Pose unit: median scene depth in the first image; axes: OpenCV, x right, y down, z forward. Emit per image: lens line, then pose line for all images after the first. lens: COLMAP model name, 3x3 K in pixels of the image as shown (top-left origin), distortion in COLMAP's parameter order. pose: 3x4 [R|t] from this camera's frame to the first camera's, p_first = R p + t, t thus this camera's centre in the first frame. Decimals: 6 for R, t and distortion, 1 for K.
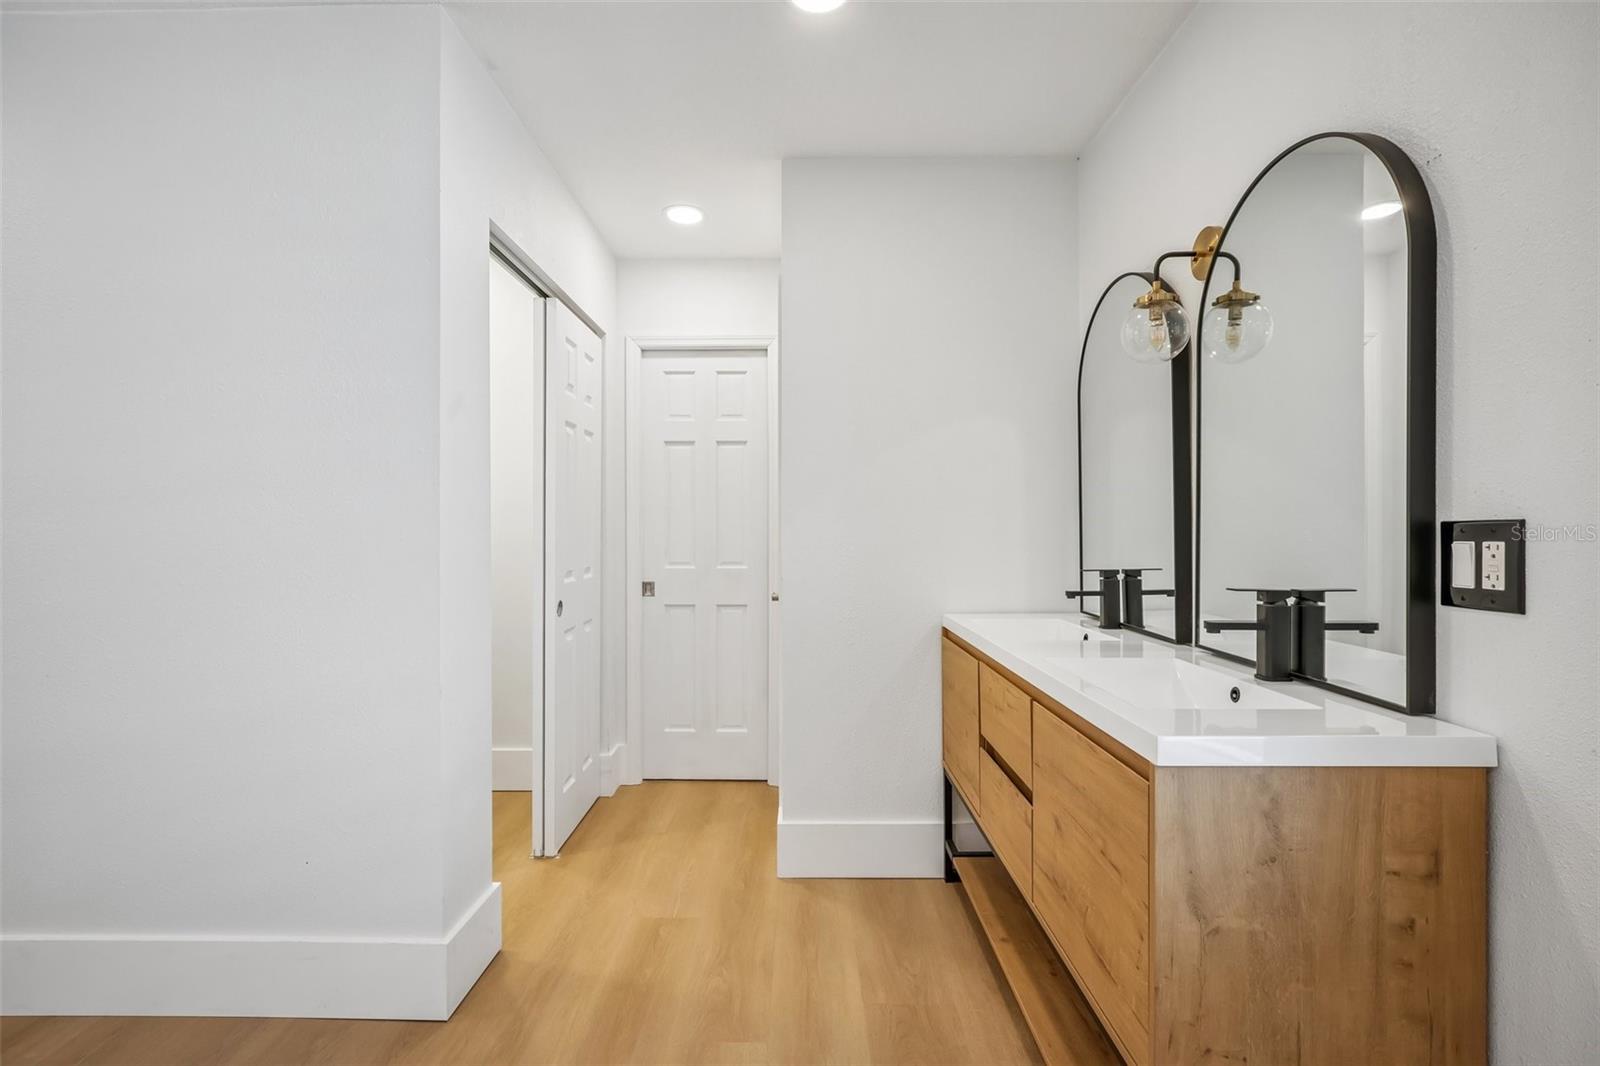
lens RADIAL K [[741.7, 0, 792.5], [0, 741.7, 523.7], [0, 0, 1]] dist [-0.001387, -0.000430]
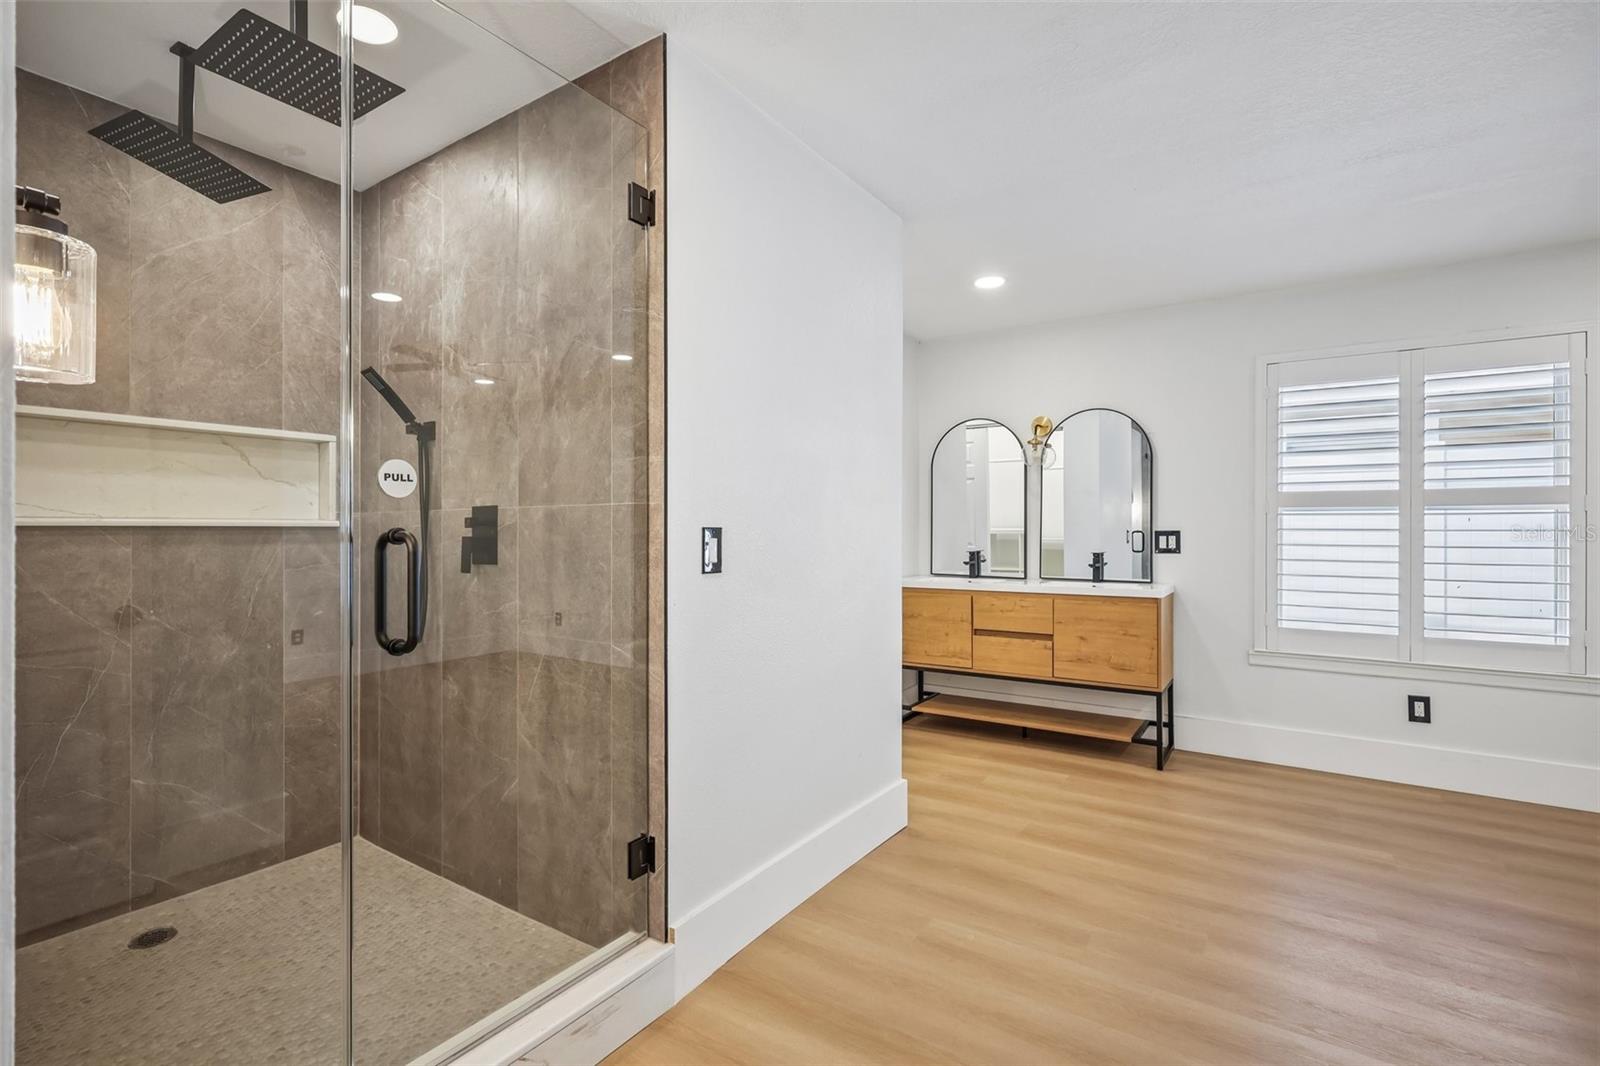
lens RADIAL K [[741.7, 0, 792.5], [0, 741.7, 523.7], [0, 0, 1]] dist [-0.001387, -0.000430]
pose [[0.549095, 0.009200, 0.835709, -1.306423], [-0.007334, 0.999954, -0.006190, -0.000884], [-0.835728, -0.002730, 0.549137, 0.191283]]
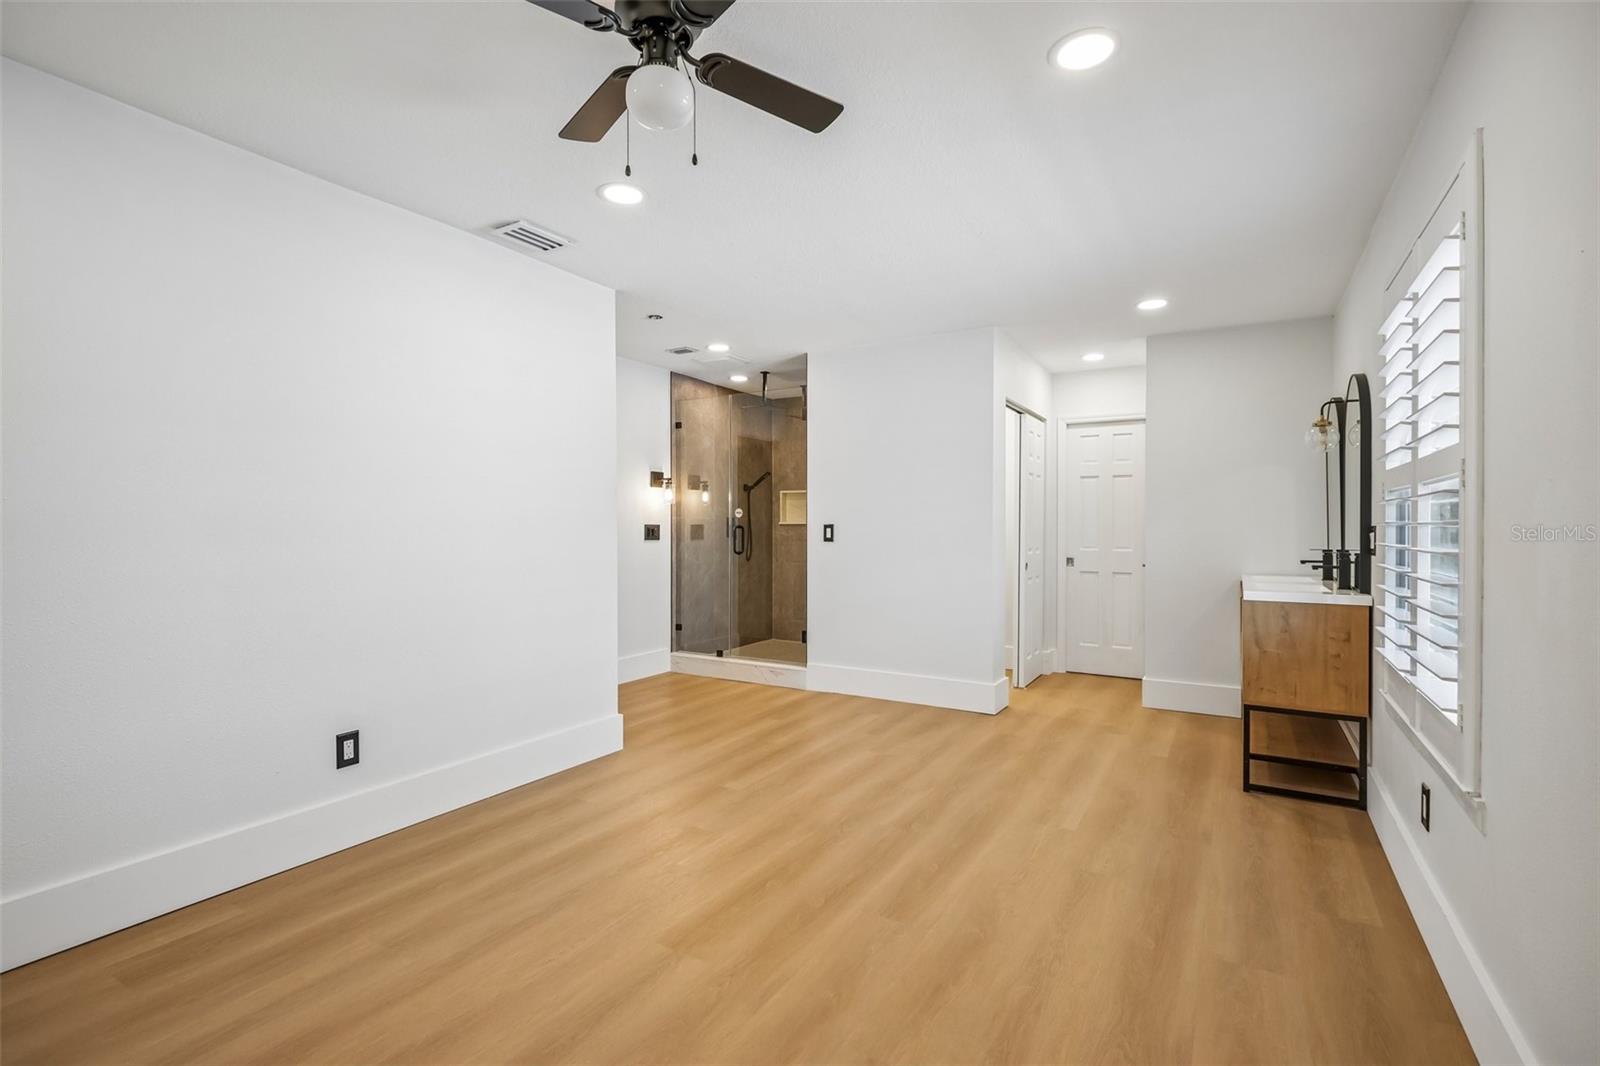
lens RADIAL K [[734.3, 0, 817.1], [0, 734.3, 533.5], [0, 0, 1]] dist [0.001392, 0.000207]
pose [[0.876459, 0.007517, -0.481418, 0.145614], [0.000513, 0.999863, 0.016546, -0.008567], [0.481477, -0.014749, 0.876335, -1.012804]]
